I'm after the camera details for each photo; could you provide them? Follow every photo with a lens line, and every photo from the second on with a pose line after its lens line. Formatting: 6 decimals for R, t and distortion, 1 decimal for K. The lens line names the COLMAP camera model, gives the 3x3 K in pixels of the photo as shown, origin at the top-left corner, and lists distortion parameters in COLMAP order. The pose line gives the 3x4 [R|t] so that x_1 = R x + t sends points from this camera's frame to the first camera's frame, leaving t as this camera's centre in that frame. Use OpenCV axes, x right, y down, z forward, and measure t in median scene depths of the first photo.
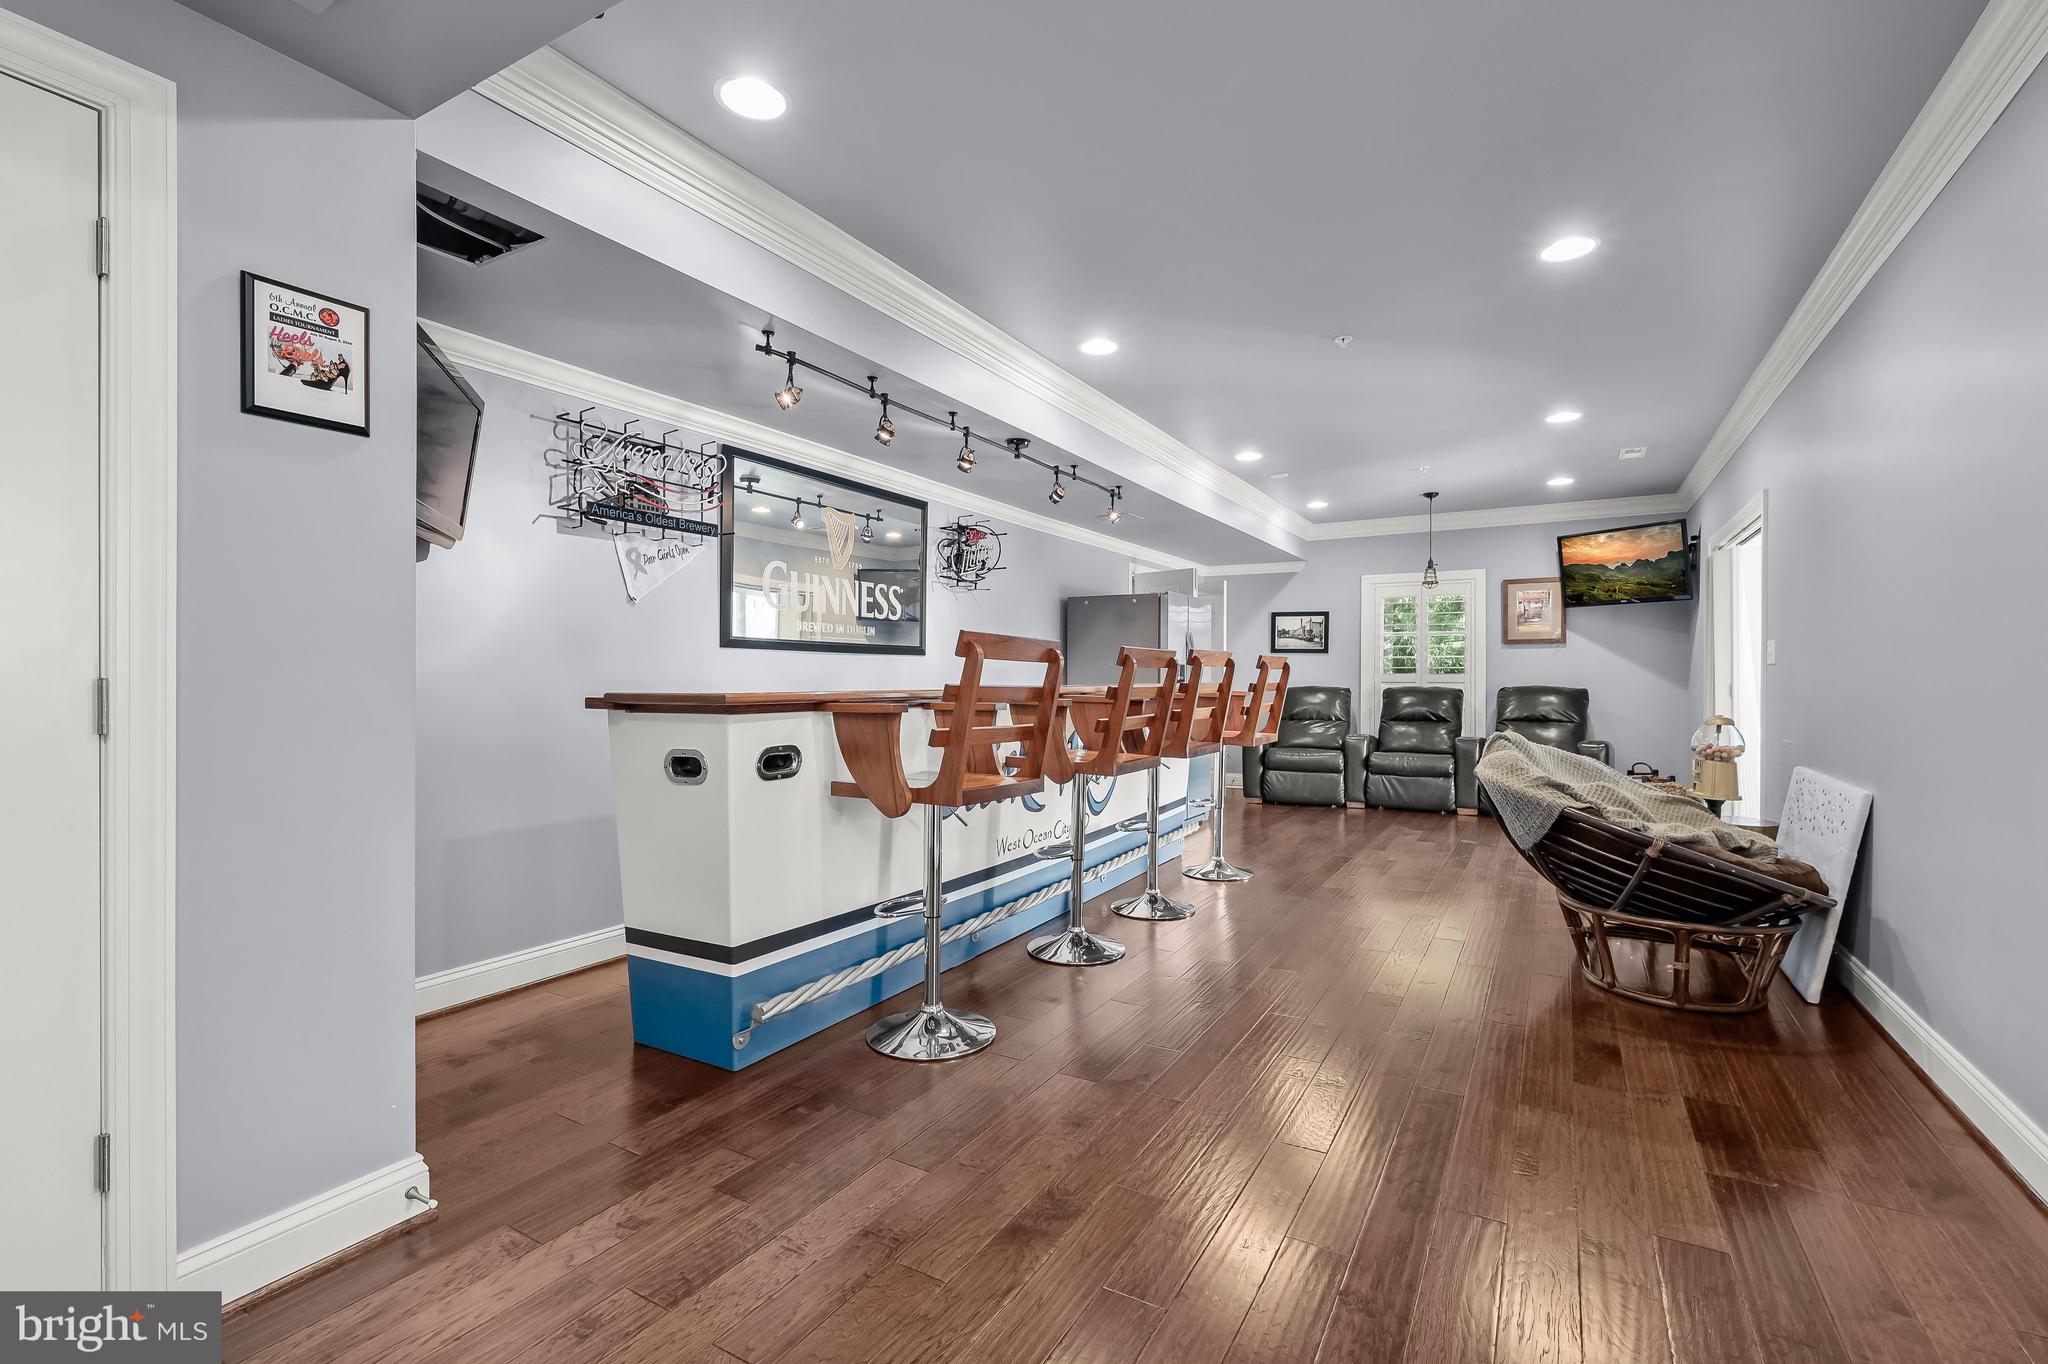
lens RADIAL K [[894.9, 0, 1029.8], [0, 894.9, 686.6], [0, 0, 1]] dist [-0.001583, -0.000274]
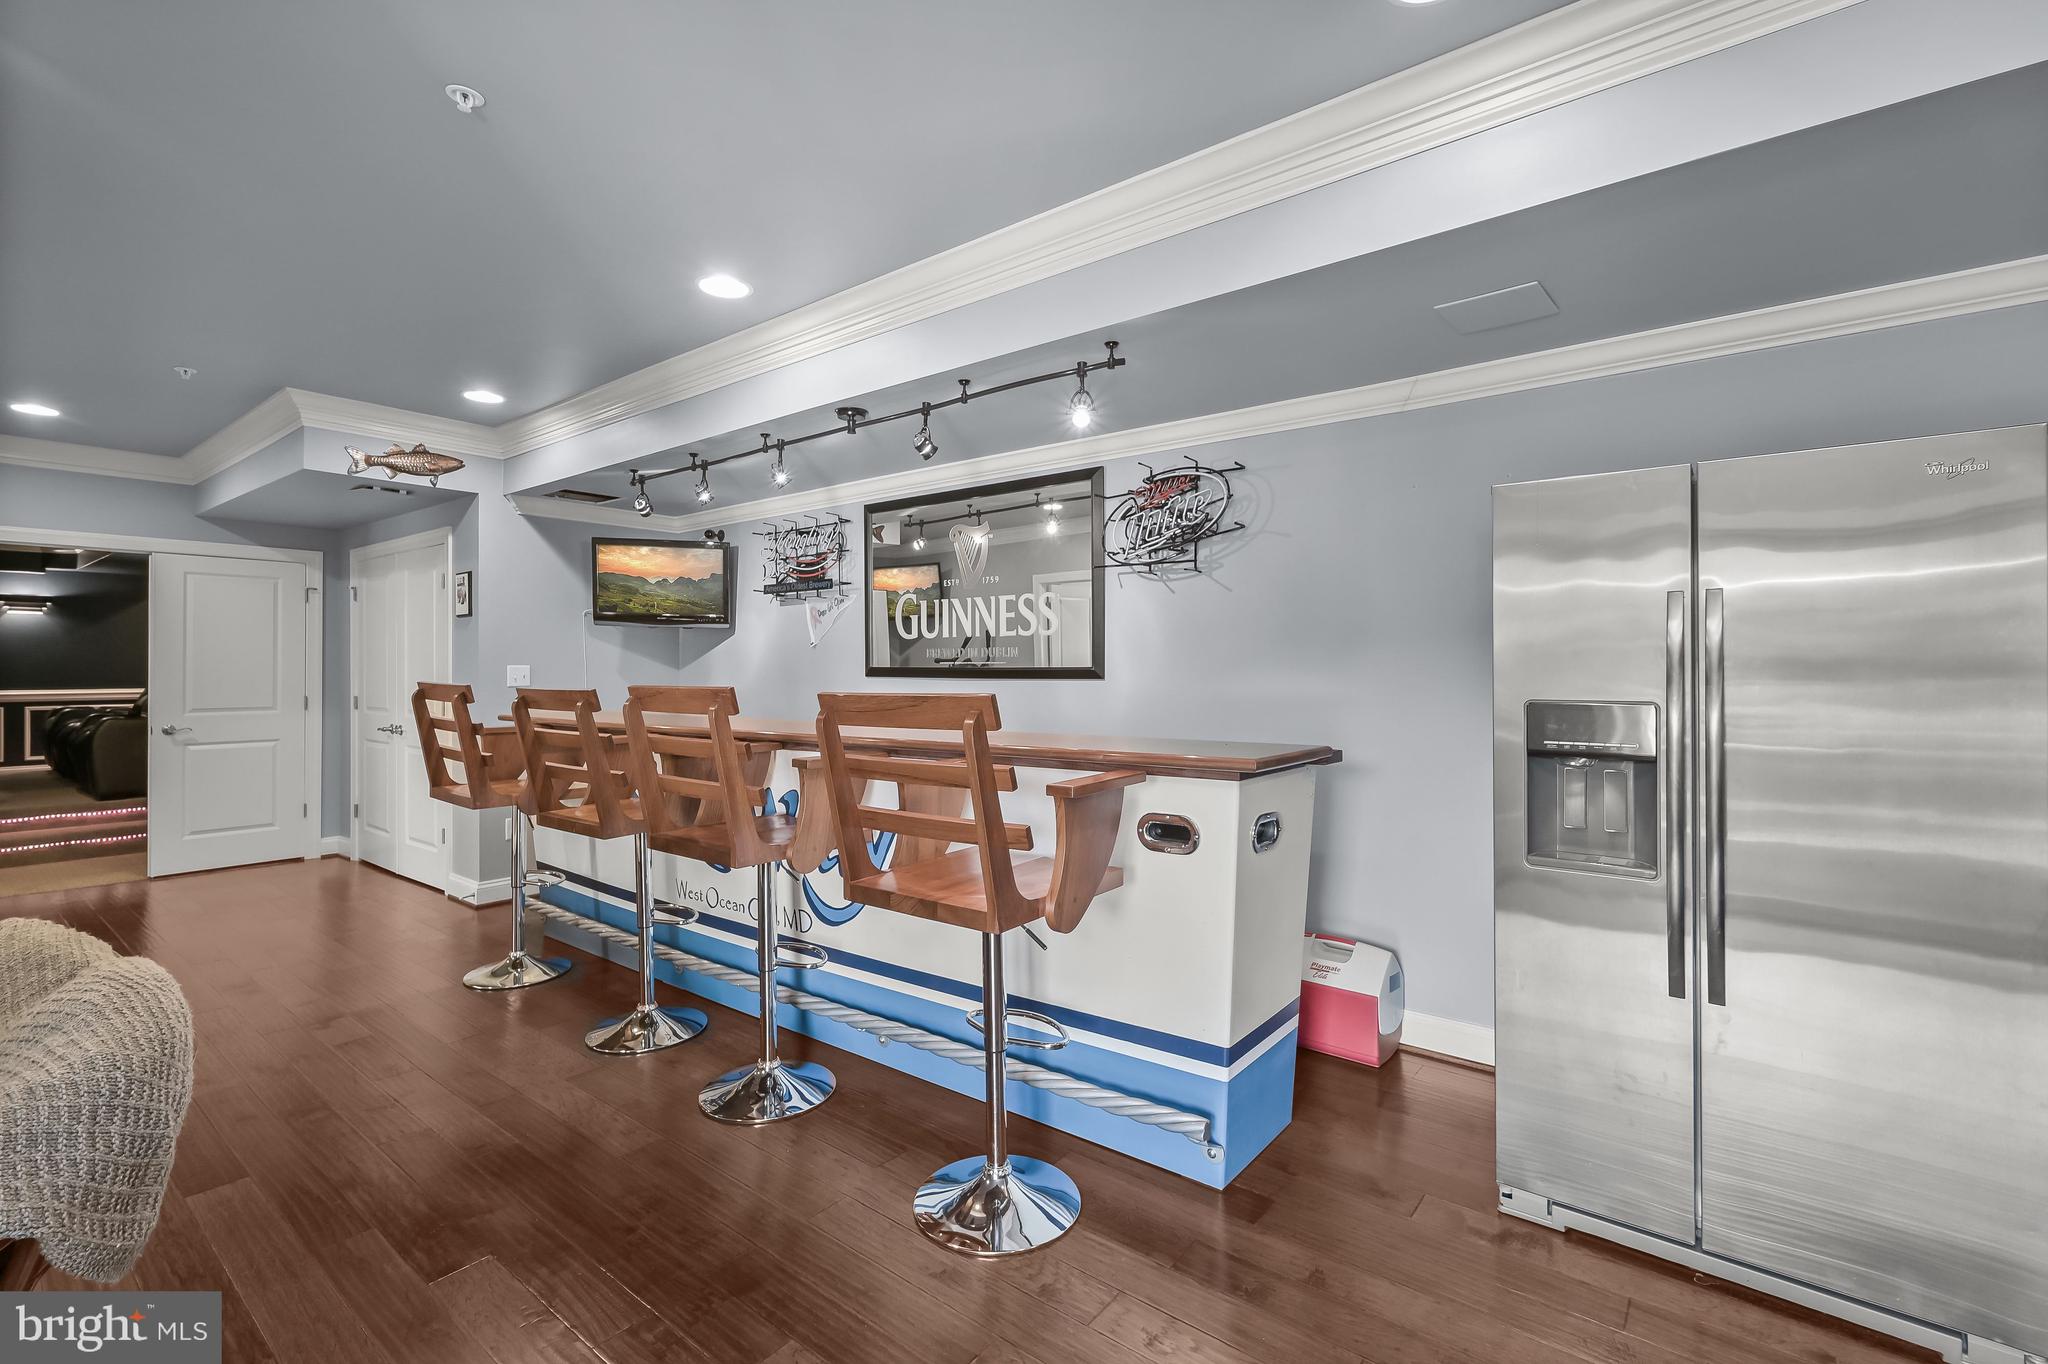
lens RADIAL K [[942.4, 0, 1017.0], [0, 942.4, 659.1], [0, 0, 1]] dist [0.001069, 0.000000]
pose [[-0.157028, -0.013549, -0.987501, 0.713120], [-0.008002, 0.999891, -0.012446, -0.046283], [0.987562, 0.005948, -0.157119, 1.179057]]
